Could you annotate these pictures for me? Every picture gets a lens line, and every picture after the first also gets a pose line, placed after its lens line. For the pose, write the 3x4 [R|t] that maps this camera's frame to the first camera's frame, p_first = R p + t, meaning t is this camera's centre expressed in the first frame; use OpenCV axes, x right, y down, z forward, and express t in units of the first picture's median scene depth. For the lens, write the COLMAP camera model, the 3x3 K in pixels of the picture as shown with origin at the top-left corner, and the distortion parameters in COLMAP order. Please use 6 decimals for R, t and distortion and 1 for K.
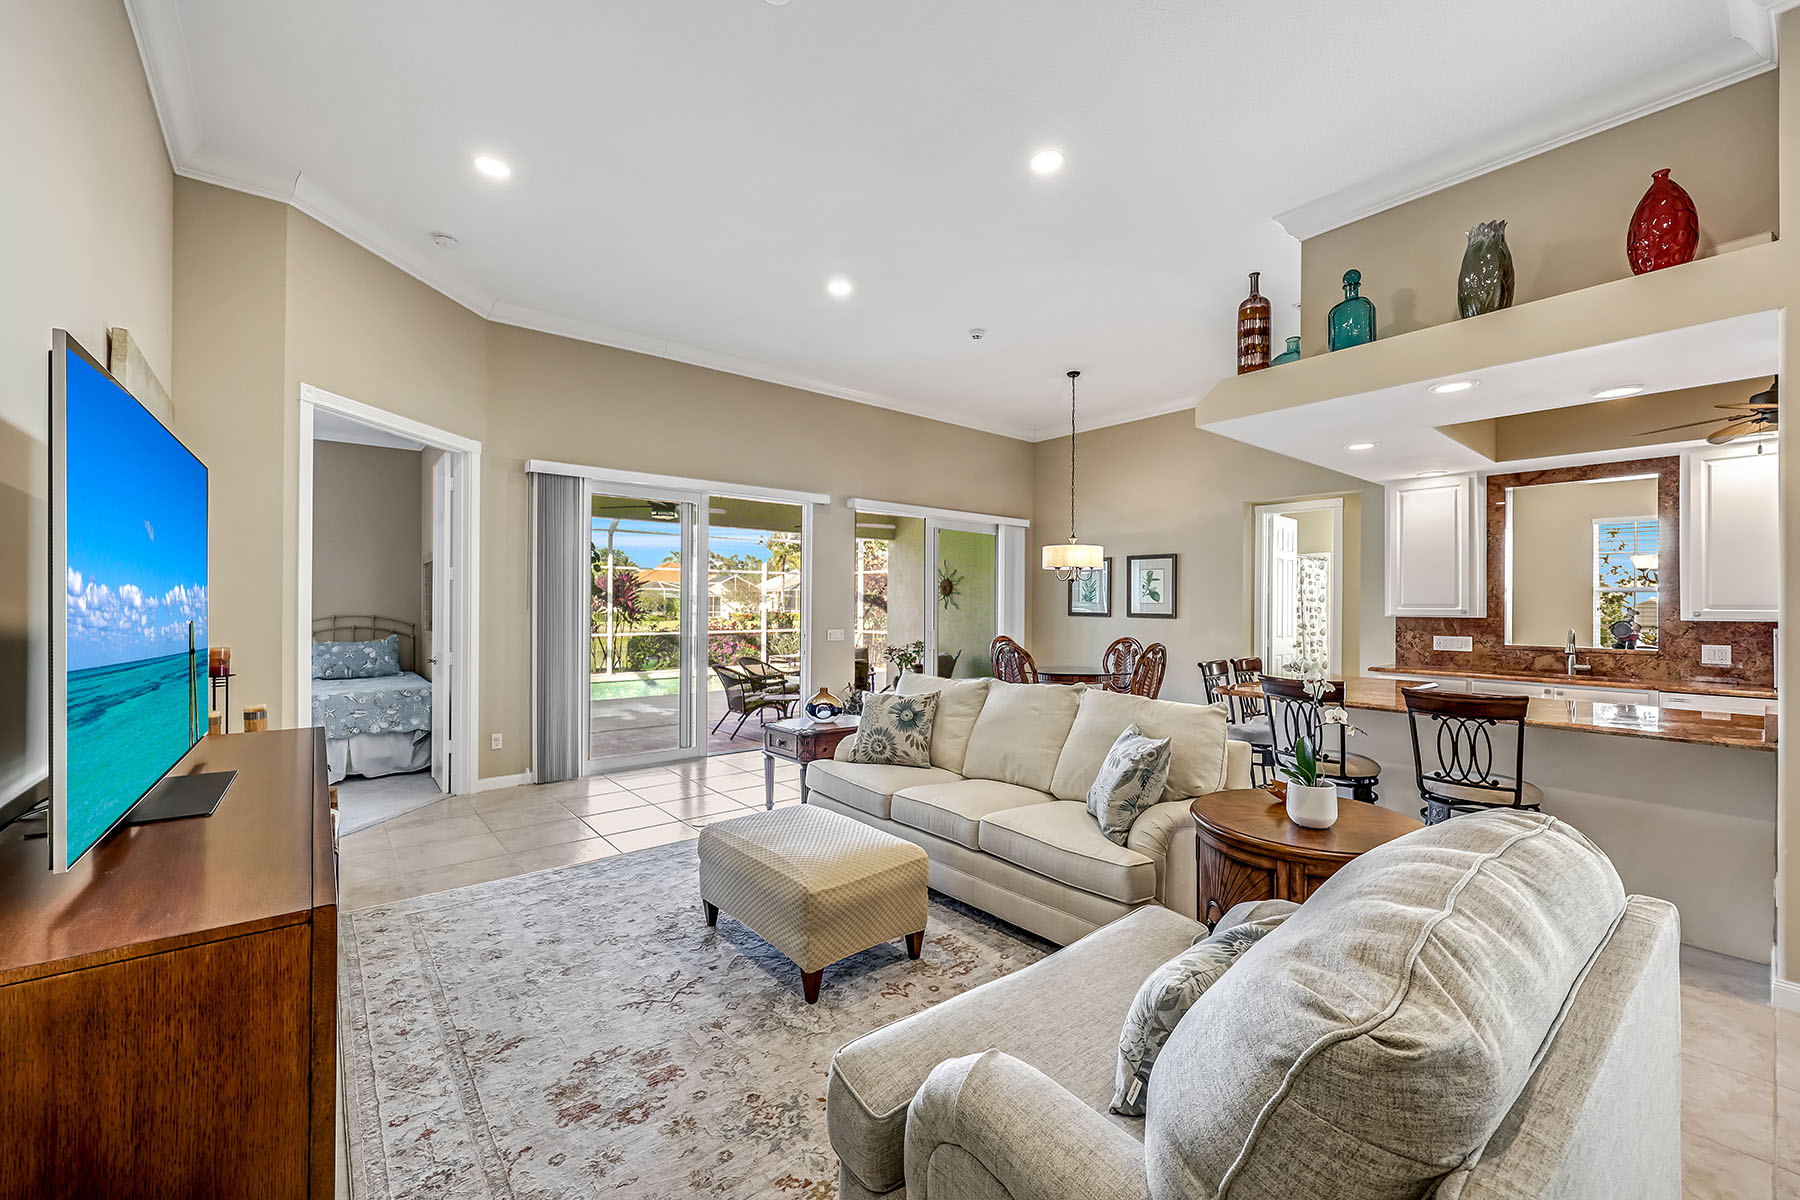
lens RADIAL K [[754.0, 0, 929.7], [0, 754.0, 584.6], [0, 0, 1]] dist [0.053587, -0.000115]
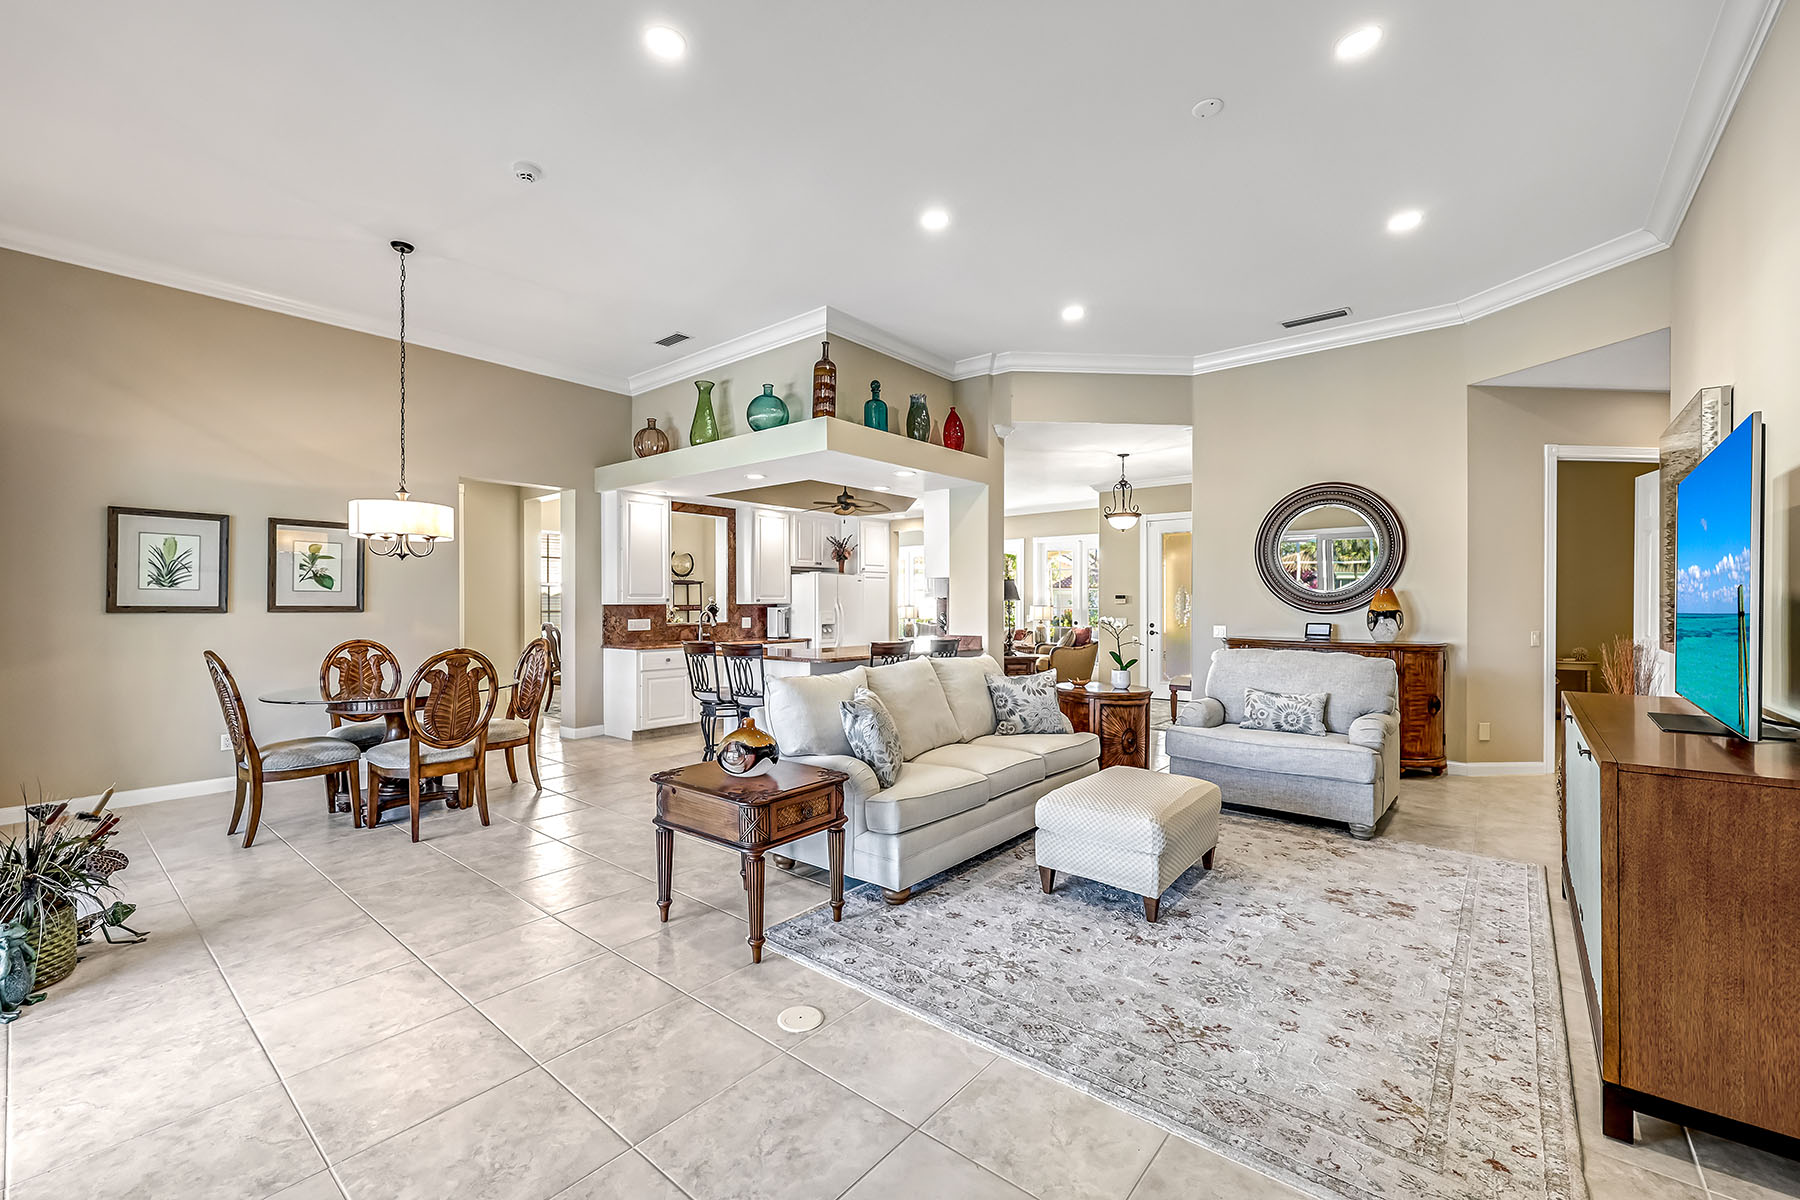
lens RADIAL K [[705.5, 0, 898.2], [0, 705.5, 600.8], [0, 0, 1]] dist [0.001119, 0.000583]
pose [[-0.171164, 0.002696, 0.985239, -0.570907], [-0.023324, 0.999705, -0.006787, 0.033466], [-0.984966, -0.024141, -0.171051, 0.768638]]
